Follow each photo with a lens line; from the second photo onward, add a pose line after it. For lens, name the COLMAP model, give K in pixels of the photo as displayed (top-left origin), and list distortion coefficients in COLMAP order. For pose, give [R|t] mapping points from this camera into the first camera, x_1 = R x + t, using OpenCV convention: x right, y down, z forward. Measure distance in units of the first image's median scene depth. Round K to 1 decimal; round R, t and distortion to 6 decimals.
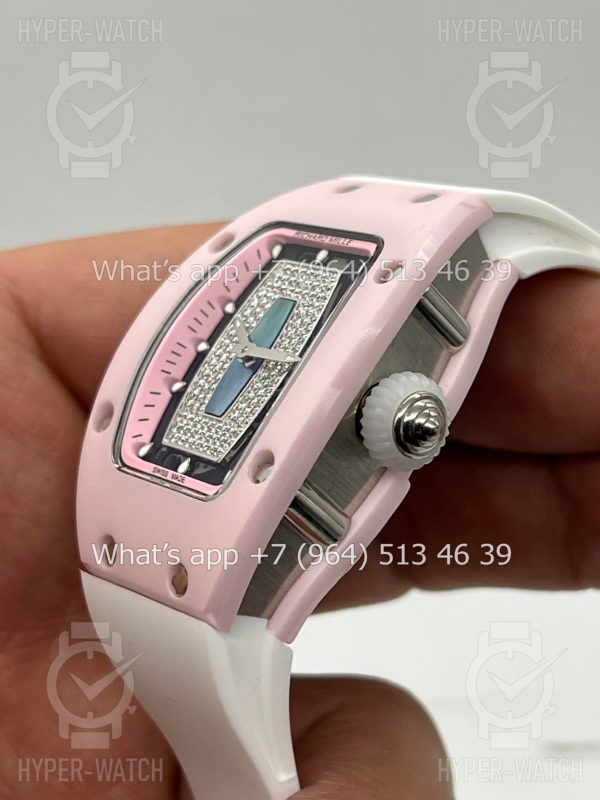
lens RADIAL K [[1928.5, 0, 300.0], [0, 1928.5, 400.0], [0, 0, 1]] dist [0.237966, -0.220533]
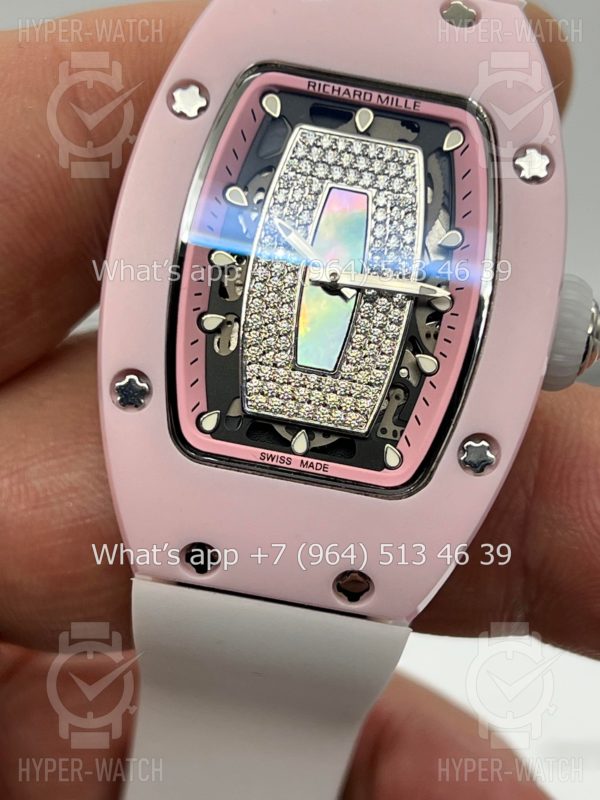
lens RADIAL K [[1928.5, 0, 300.0], [0, 1928.5, 400.0], [0, 0, 1]] dist [0.237966, -0.220533]
pose [[0.703448, -0.351671, 0.617648, -0.523702], [0.014454, 0.875911, 0.482257, -0.349383], [-0.710600, -0.330315, 0.621240, 0.503134]]
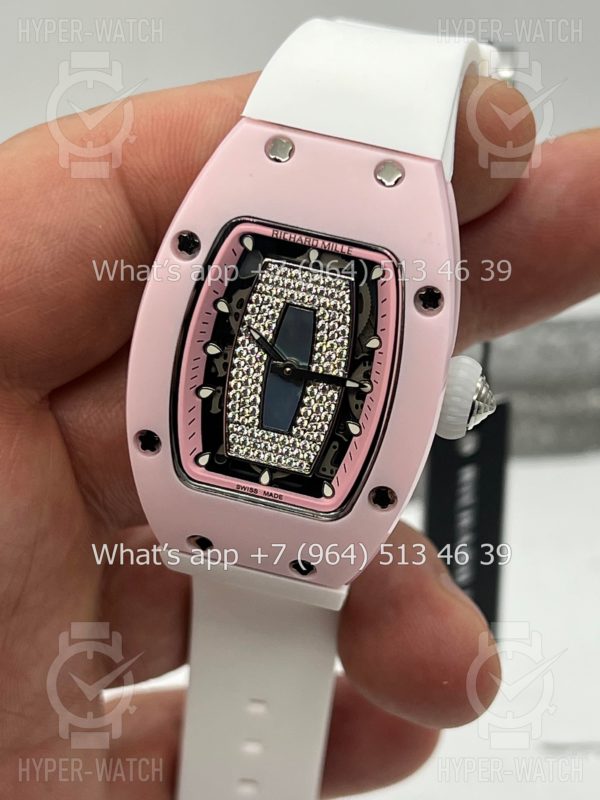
lens RADIAL K [[1928.5, 0, 300.0], [0, 1928.5, 400.0], [0, 0, 1]] dist [0.237966, -0.220533]
pose [[0.795176, -0.484712, 0.364348, -0.424292], [0.086197, 0.685112, 0.723320, -0.795403], [-0.600221, -0.543761, 0.586565, 0.334417]]
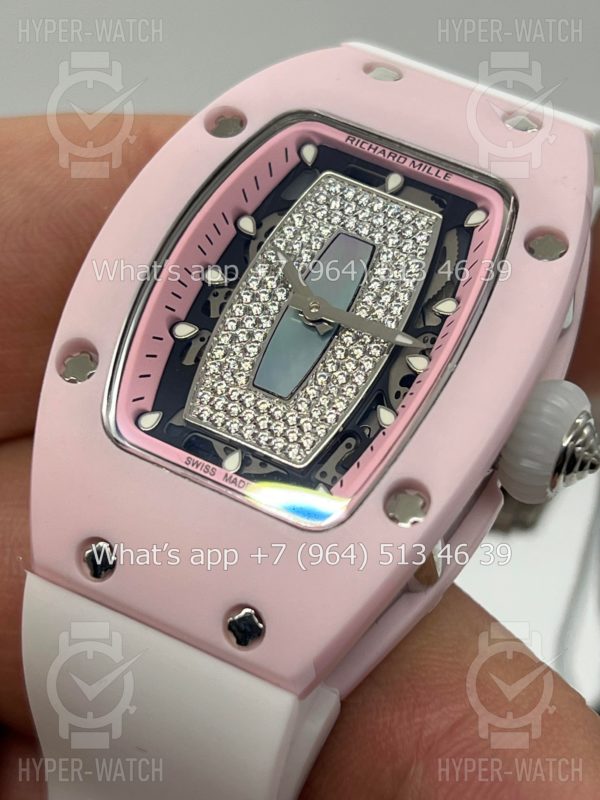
lens RADIAL K [[1928.5, 0, 300.0], [0, 1928.5, 400.0], [0, 0, 1]] dist [0.237966, -0.220533]
pose [[0.854222, 0.052314, 0.517270, -0.408614], [-0.163711, 0.971378, 0.172112, -0.116168], [-0.493461, -0.231705, 0.838337, 0.364005]]
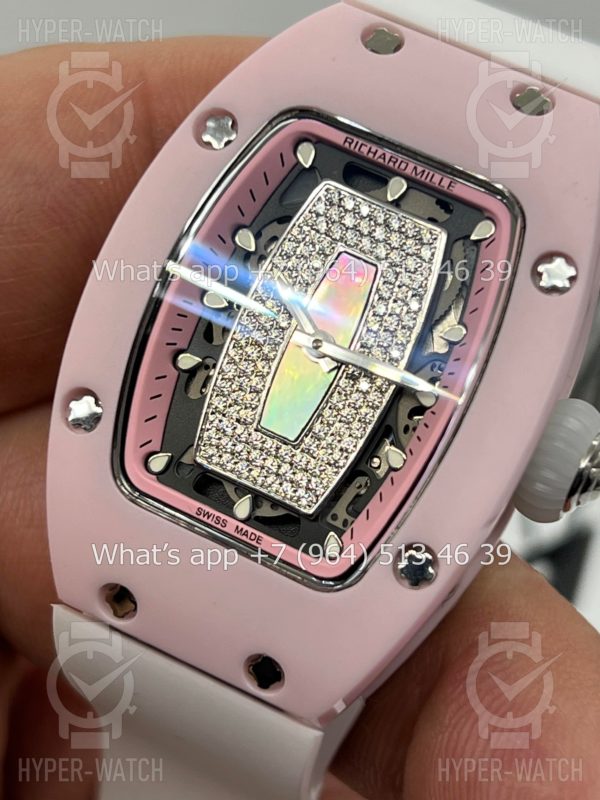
lens RADIAL K [[1928.5, 0, 300.0], [0, 1928.5, 400.0], [0, 0, 1]] dist [0.237966, -0.220533]
pose [[0.876438, -0.144353, 0.459368, -0.363208], [-0.096630, 0.881870, 0.461484, -0.334345], [-0.471720, -0.448851, 0.758956, 0.435865]]
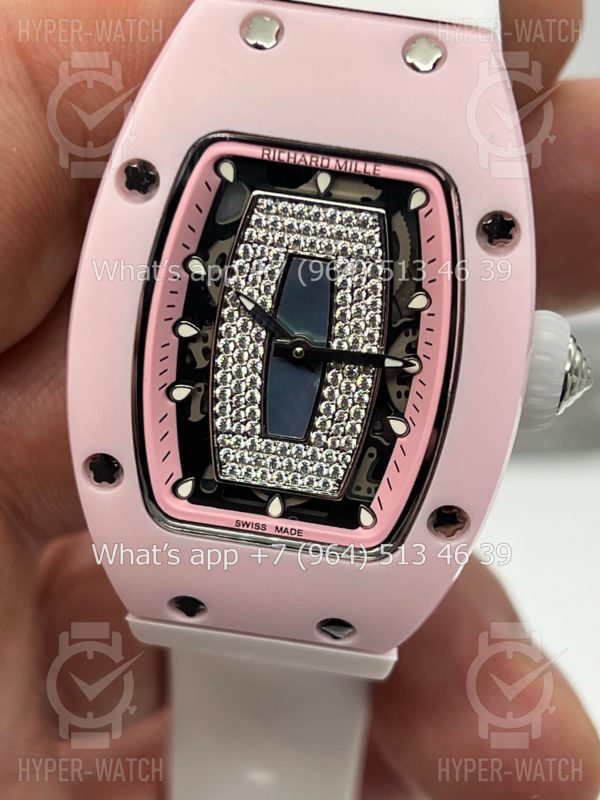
lens RADIAL K [[1928.5, 0, 300.0], [0, 1928.5, 400.0], [0, 0, 1]] dist [0.237966, -0.220533]
pose [[0.731076, -0.549810, 0.404026, -0.340769], [0.102595, 0.674007, 0.731566, -0.560921], [-0.674538, -0.493379, 0.549158, 0.560170]]
